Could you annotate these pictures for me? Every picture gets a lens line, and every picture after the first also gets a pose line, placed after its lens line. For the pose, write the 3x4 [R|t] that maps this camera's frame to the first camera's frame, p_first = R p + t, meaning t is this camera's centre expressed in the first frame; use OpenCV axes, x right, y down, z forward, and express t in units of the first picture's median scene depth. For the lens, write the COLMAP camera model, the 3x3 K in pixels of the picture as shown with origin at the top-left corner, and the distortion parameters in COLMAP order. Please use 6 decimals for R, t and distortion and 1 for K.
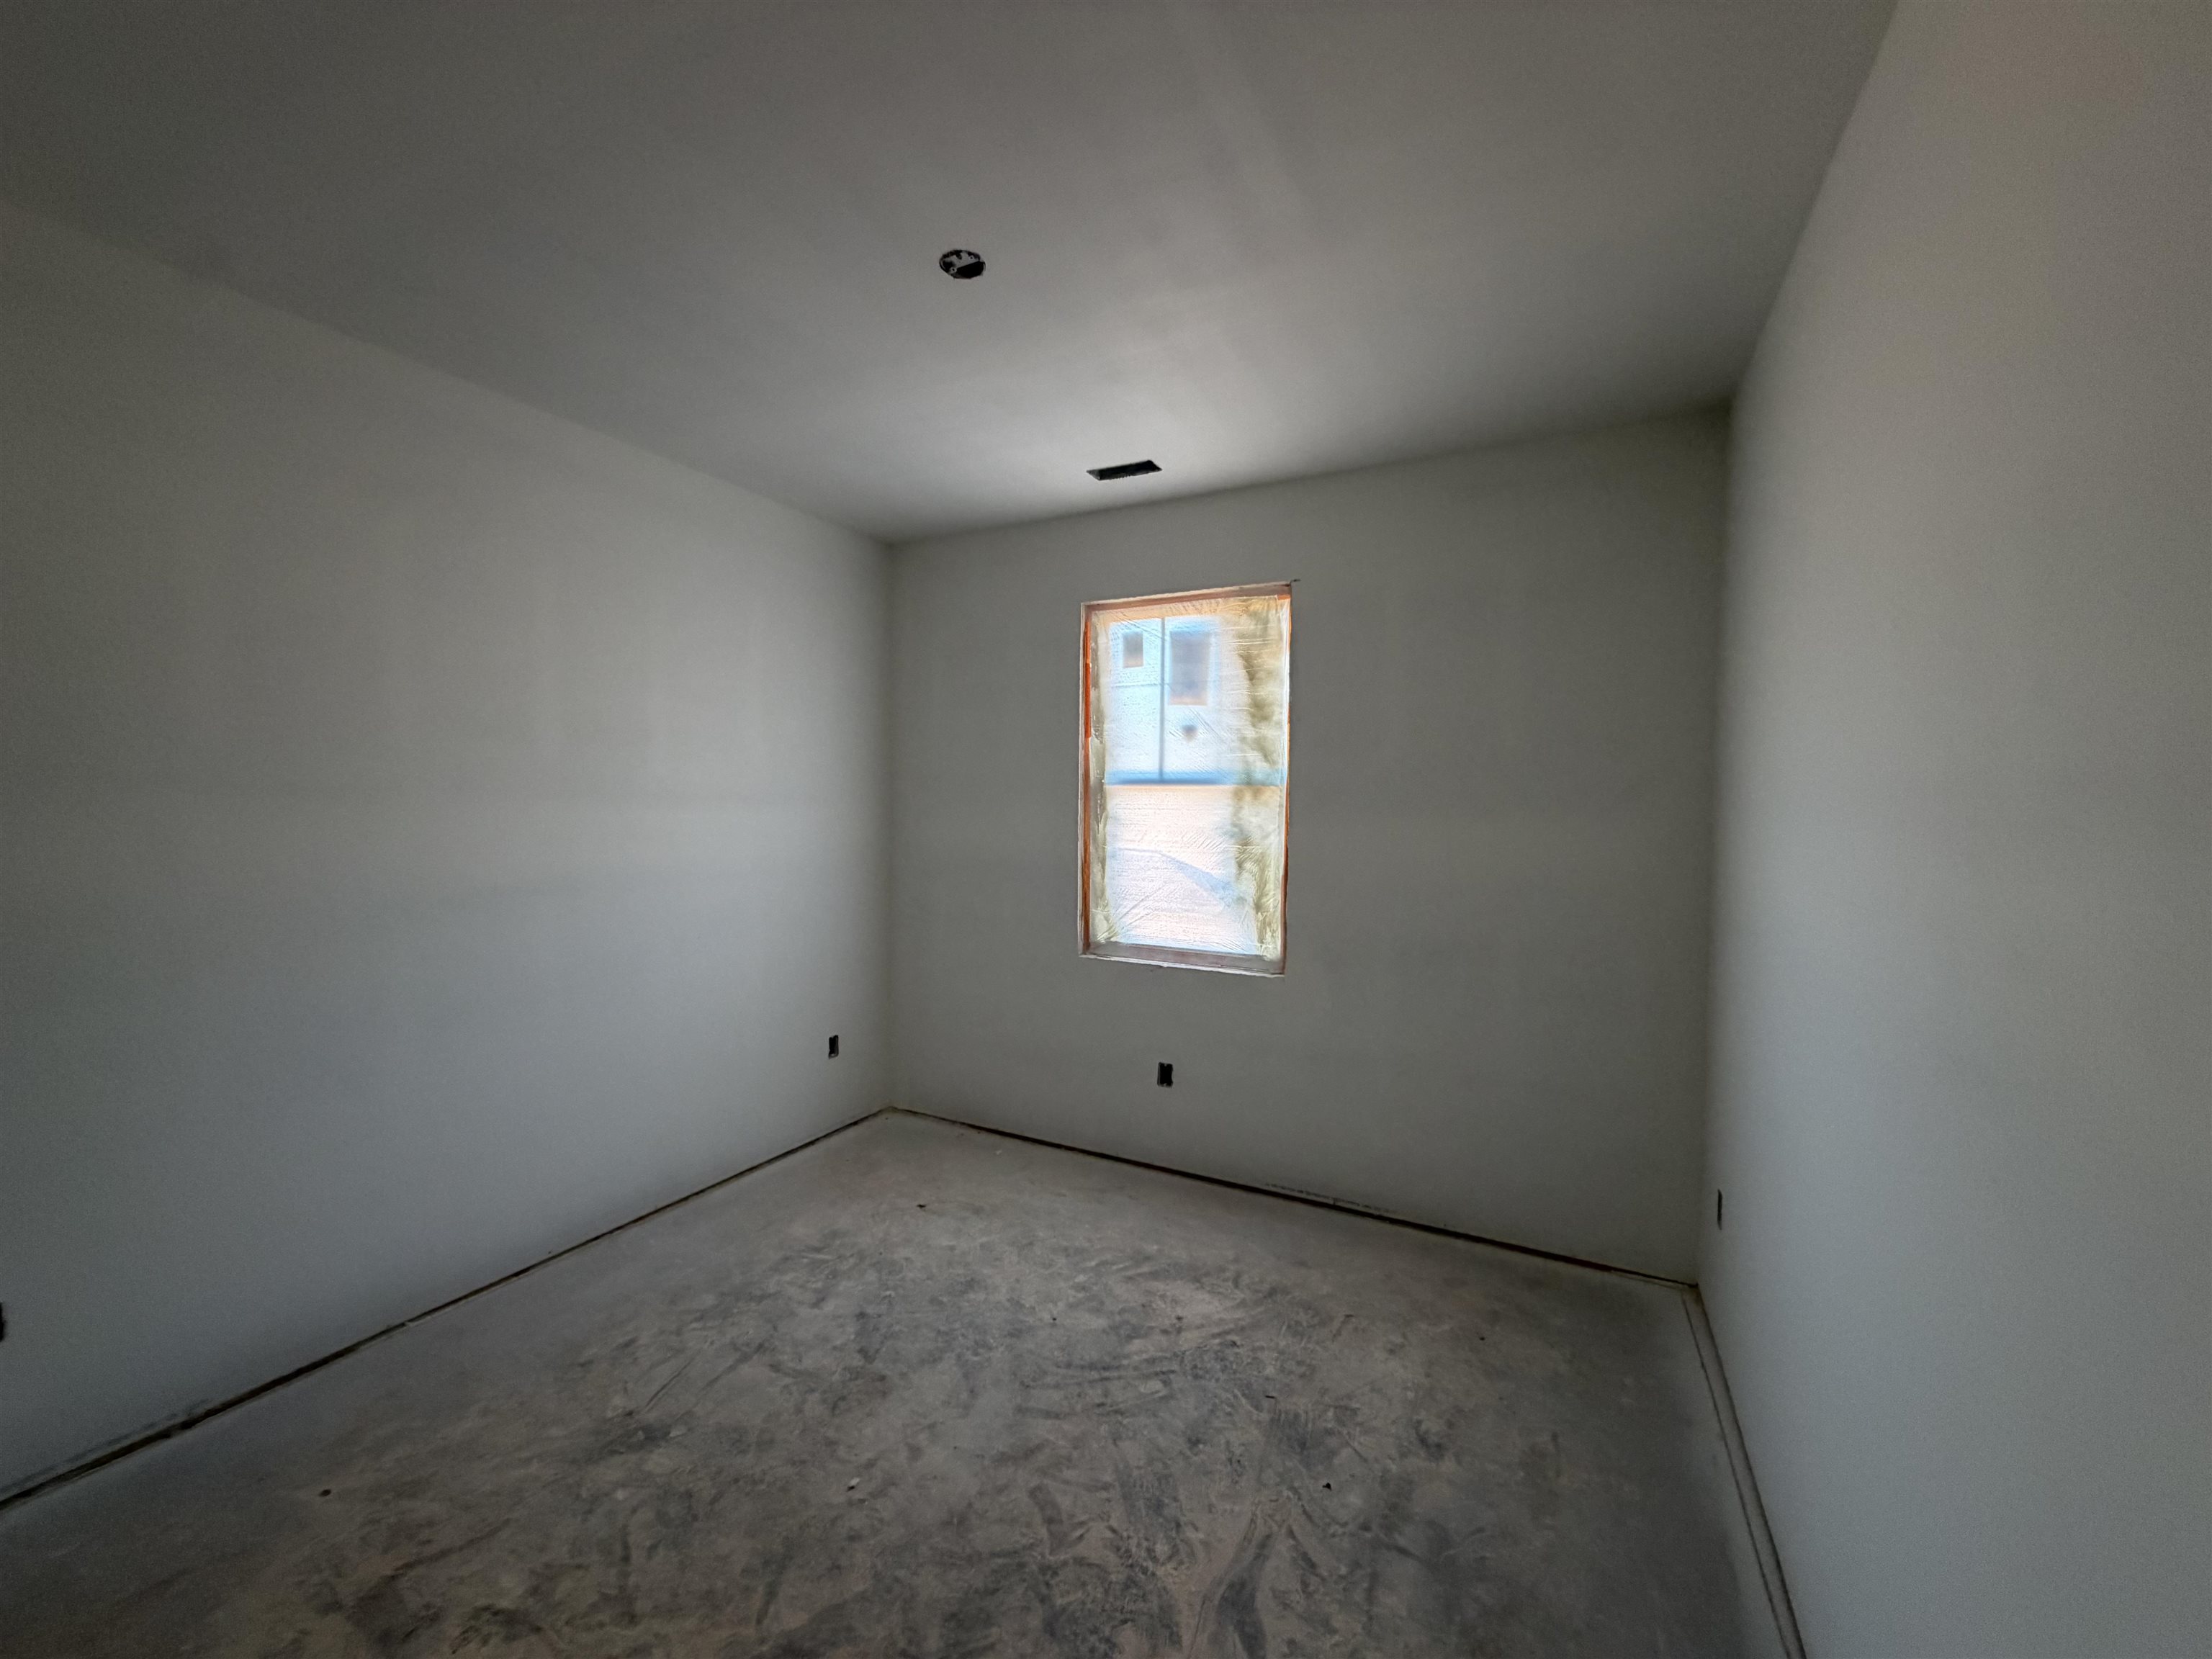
lens RADIAL K [[879.7, 0, 1093.2], [0, 879.7, 832.5], [0, 0, 1]] dist [0.001279, -0.000385]
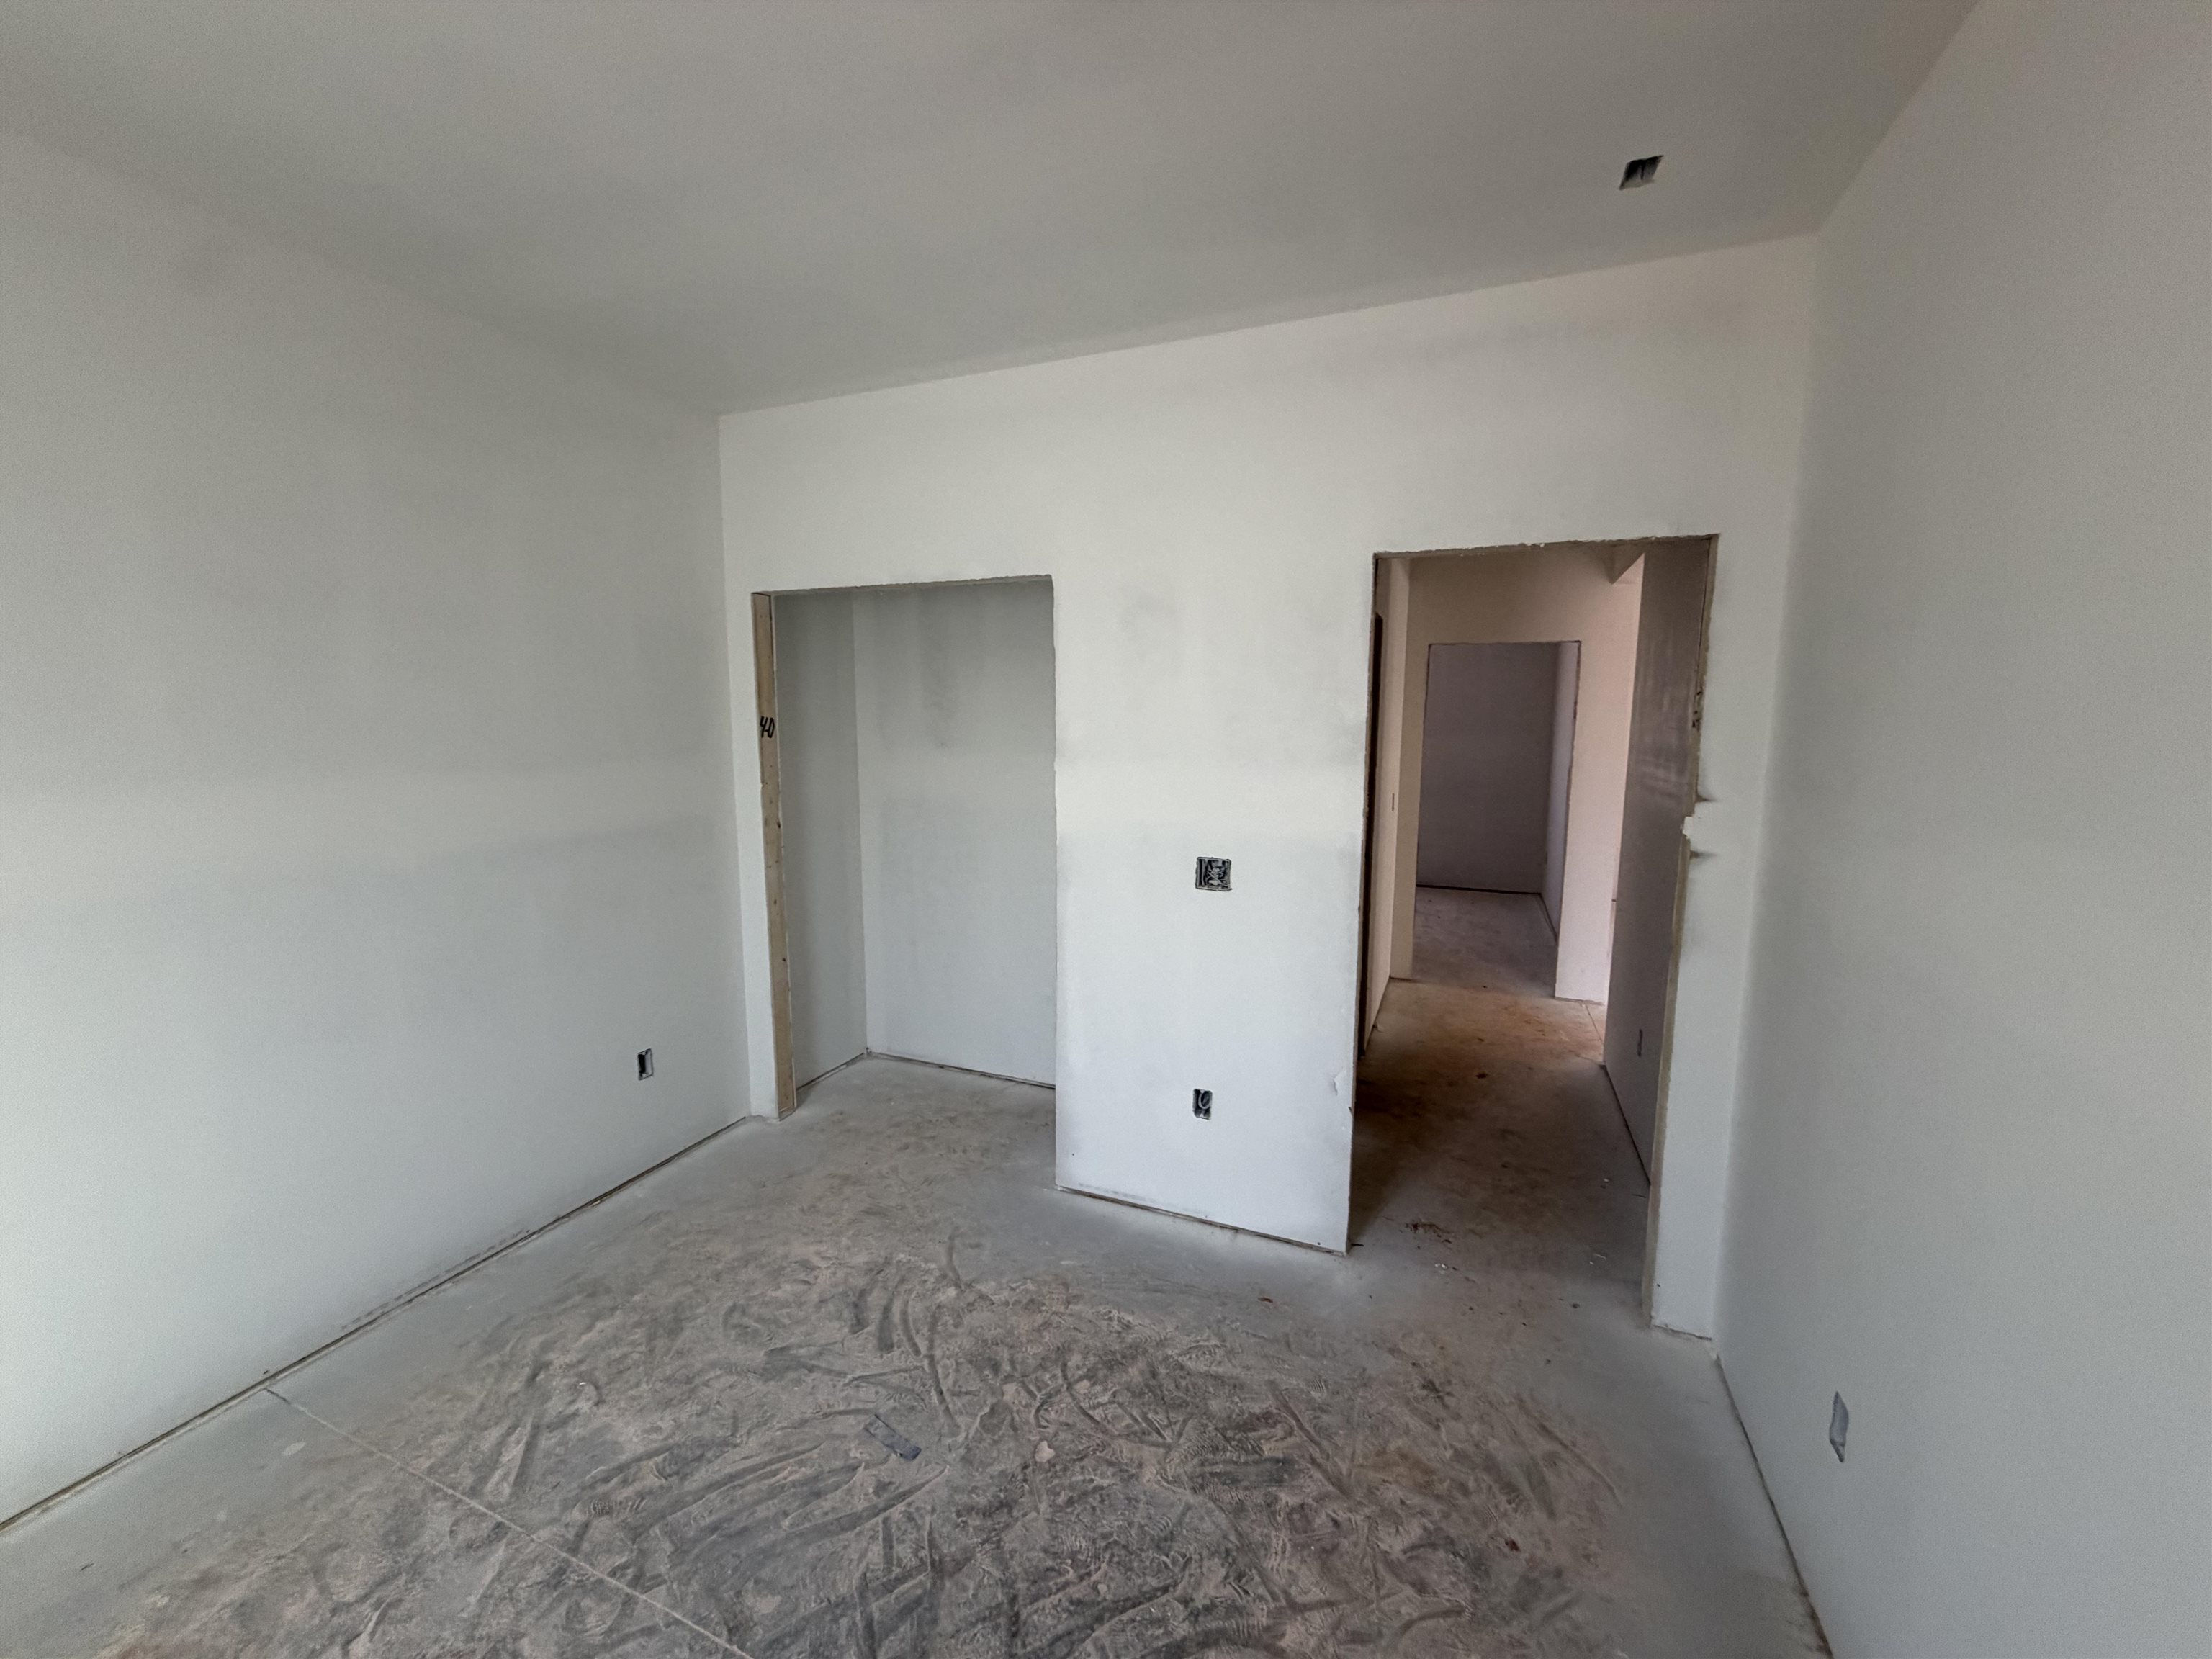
lens RADIAL K [[879.7, 0, 1093.2], [0, 879.7, 832.5], [0, 0, 1]] dist [0.001279, -0.000385]
pose [[0.996921, -0.019093, 0.076056, -1.289434], [0.011564, 0.995097, 0.098230, 0.002384], [-0.077559, -0.097048, 0.992253, -2.247155]]
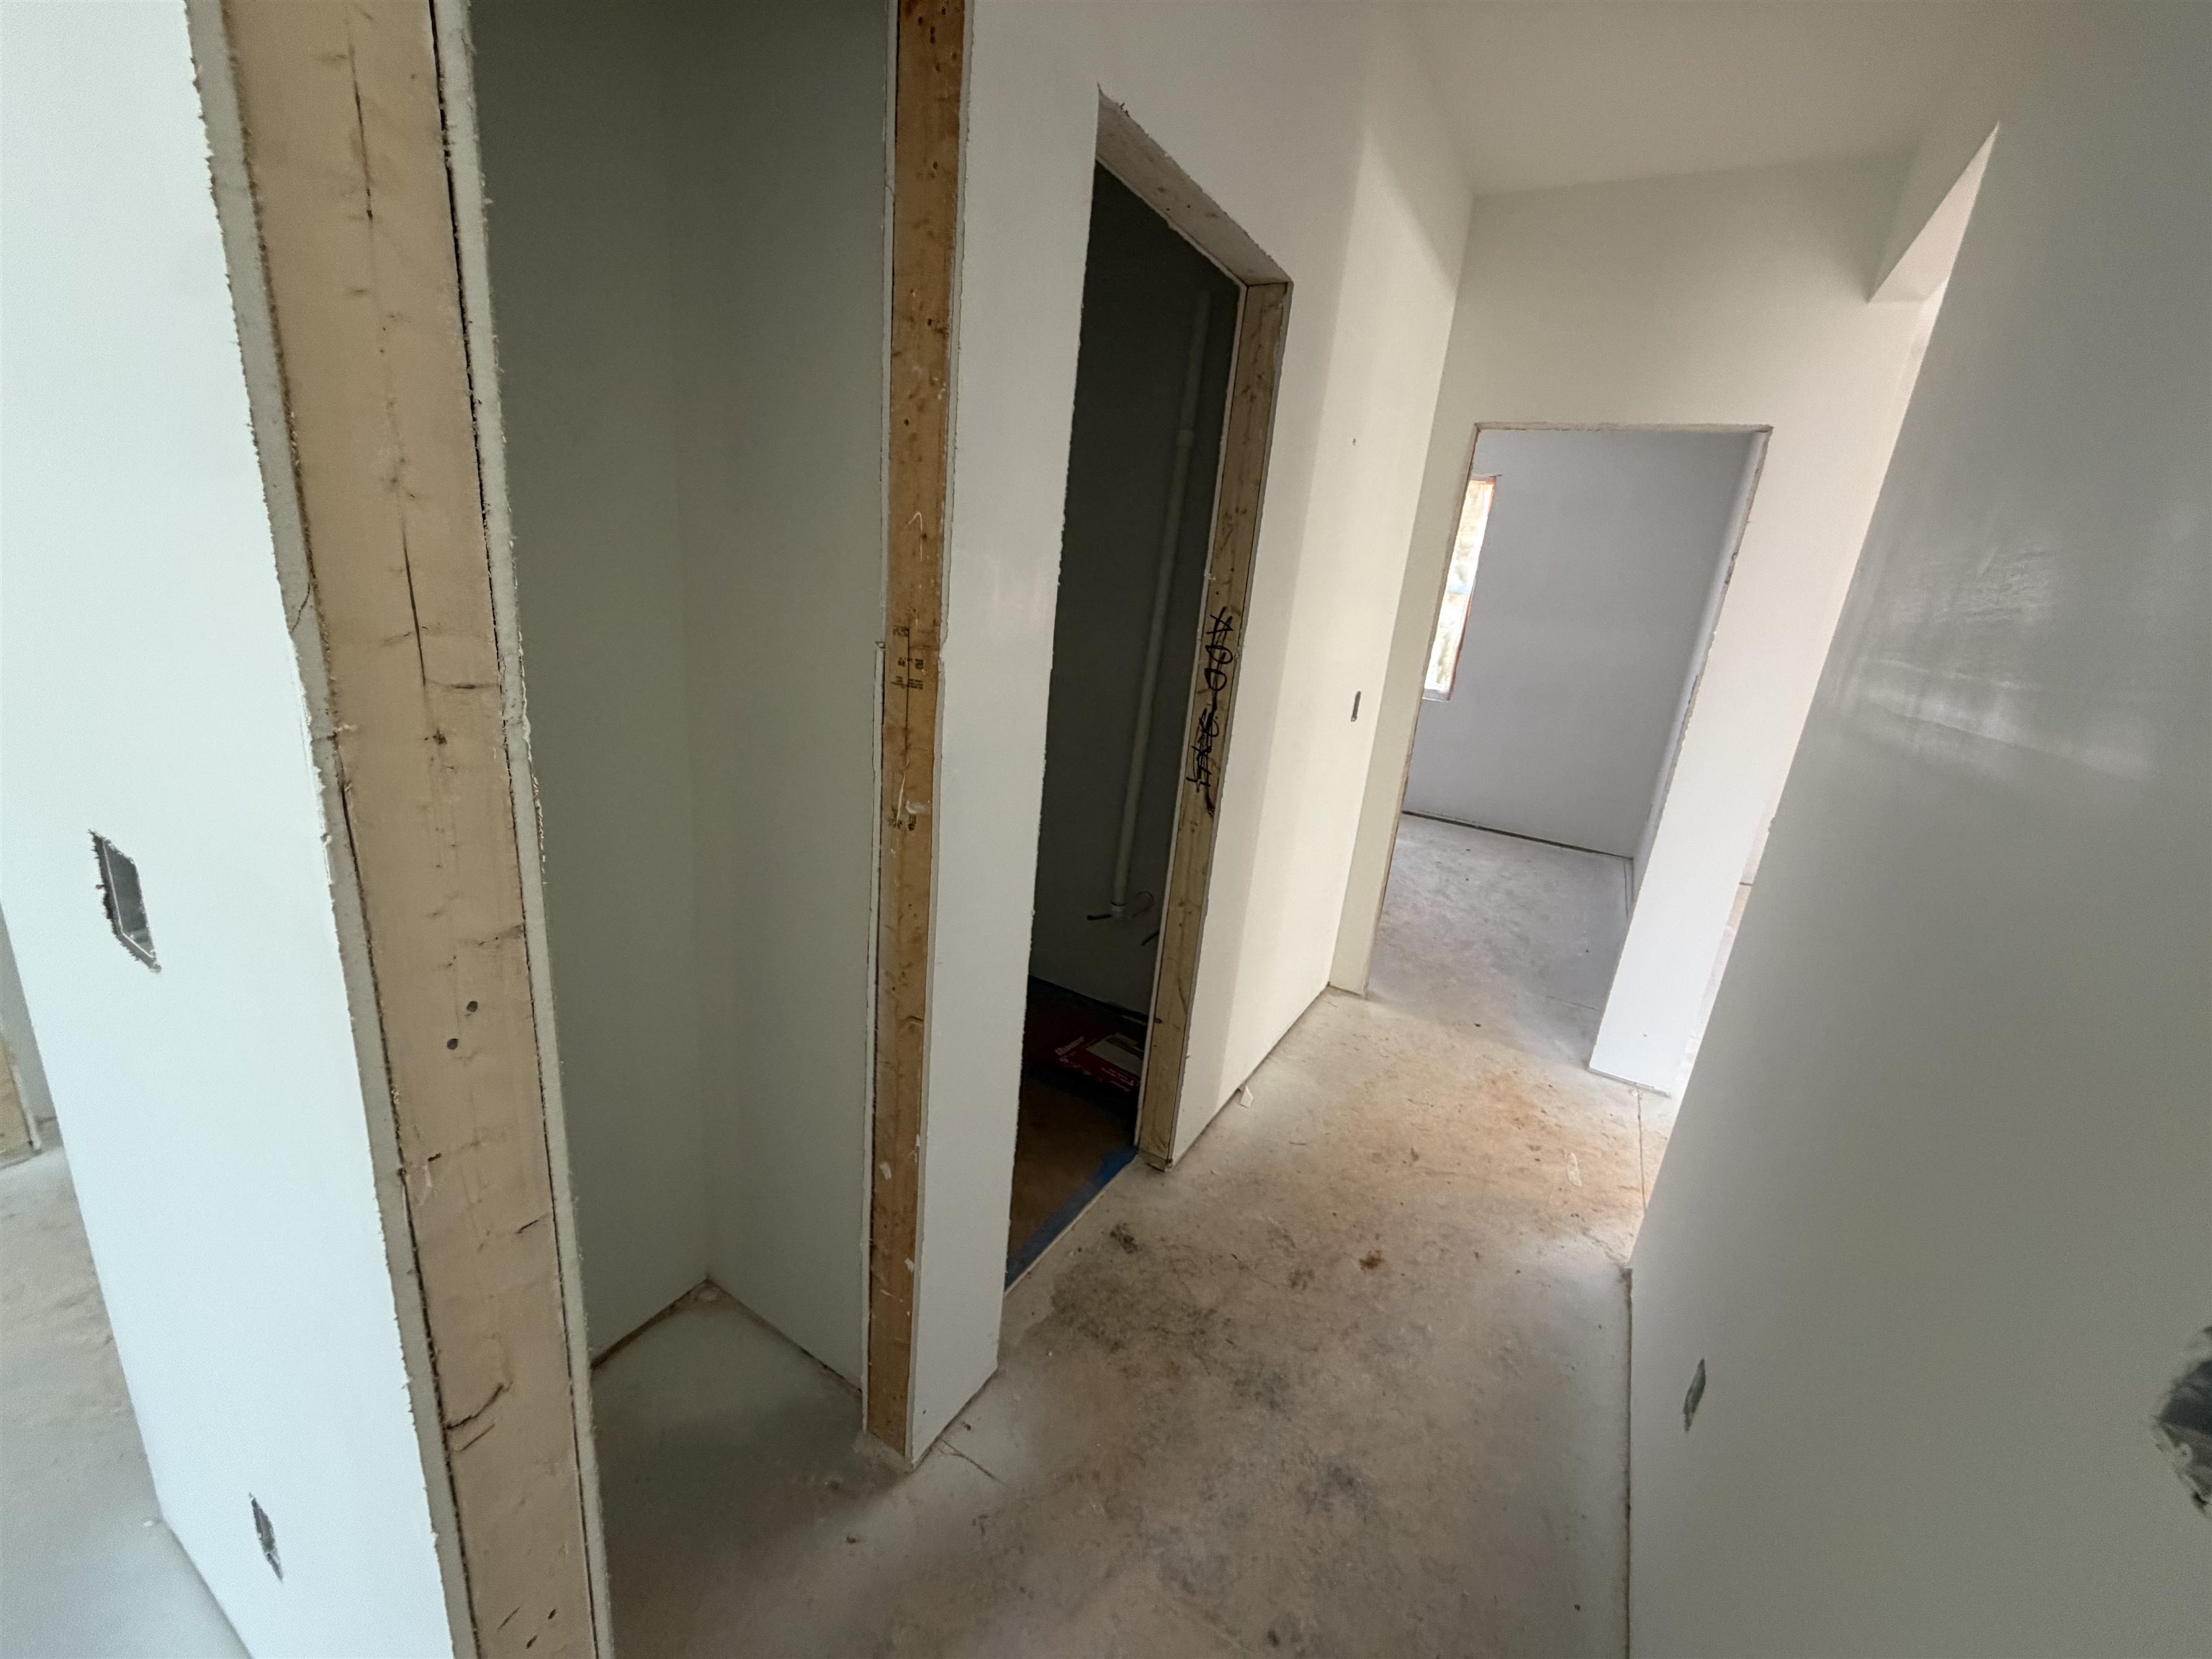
lens RADIAL K [[879.7, 0, 1093.2], [0, 879.7, 832.5], [0, 0, 1]] dist [0.001279, -0.000385]
pose [[0.995019, 0.094183, -0.032671, -0.673643], [-0.083046, 0.964423, 0.250981, 0.042189], [0.055147, -0.247017, 0.967441, -1.370235]]
